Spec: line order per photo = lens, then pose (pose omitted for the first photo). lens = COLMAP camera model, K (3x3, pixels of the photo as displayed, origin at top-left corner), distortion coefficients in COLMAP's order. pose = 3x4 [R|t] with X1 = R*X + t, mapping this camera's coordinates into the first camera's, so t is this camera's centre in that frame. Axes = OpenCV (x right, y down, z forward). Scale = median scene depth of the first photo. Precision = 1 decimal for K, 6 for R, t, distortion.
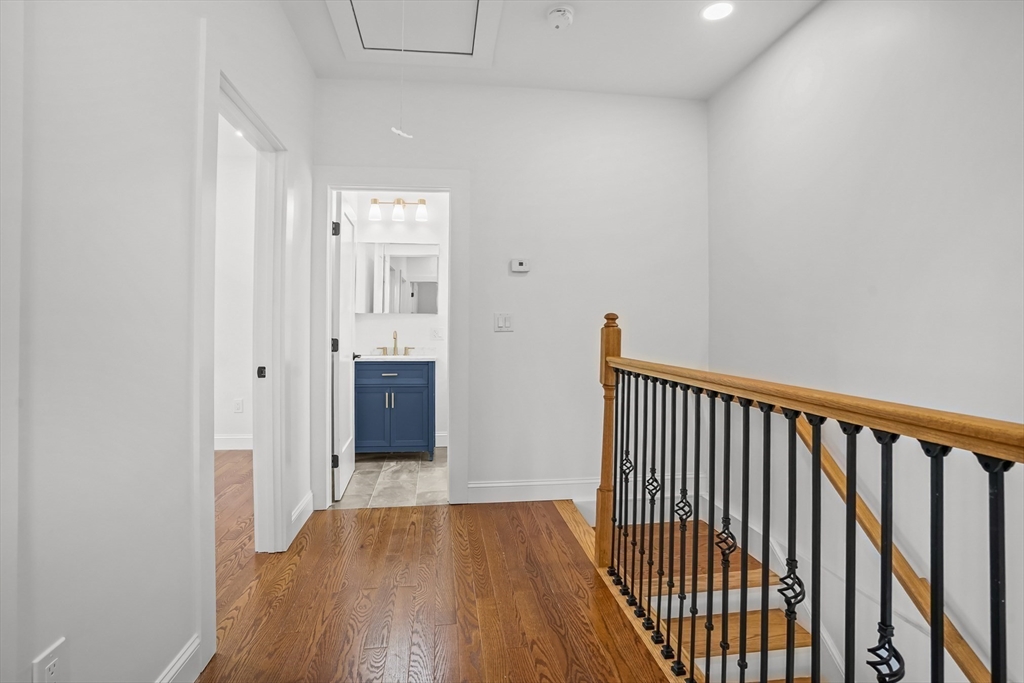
lens RADIAL K [[507.2, 0, 508.9], [0, 507.2, 328.5], [0, 0, 1]] dist [-0.075252, 0.032257]
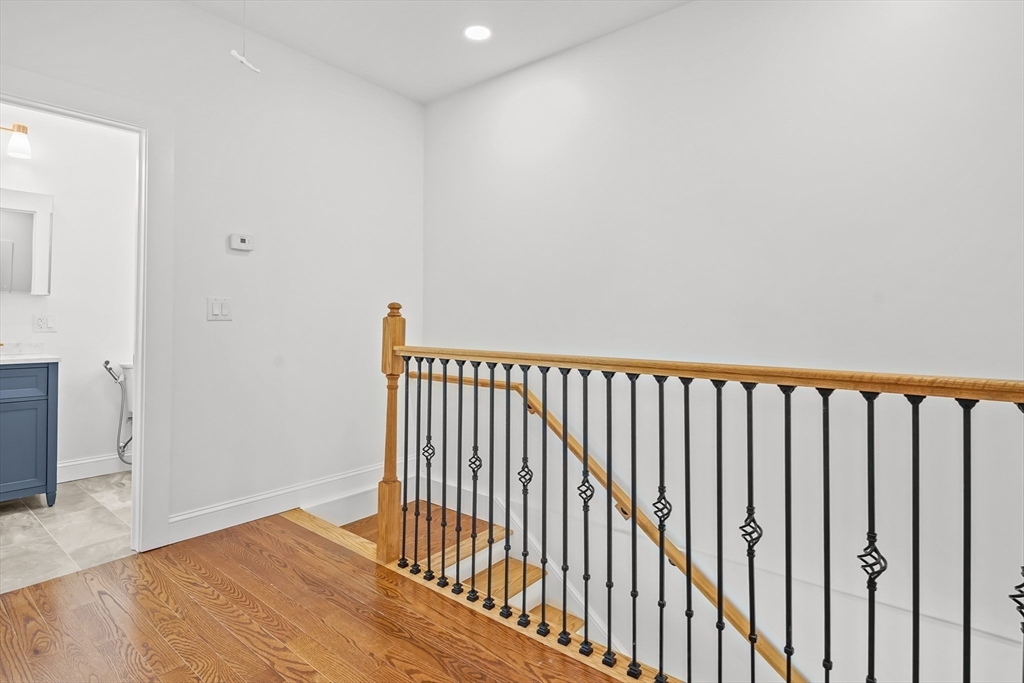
lens RADIAL K [[515.8, 0, 488.4], [0, 515.8, 315.1], [0, 0, 1]] dist [-0.003338, -0.001628]
pose [[0.734956, 0.013137, 0.677988, -0.323685], [-0.007833, 0.999910, -0.010884, 0.003682], [-0.678070, 0.002688, 0.734993, 0.114056]]
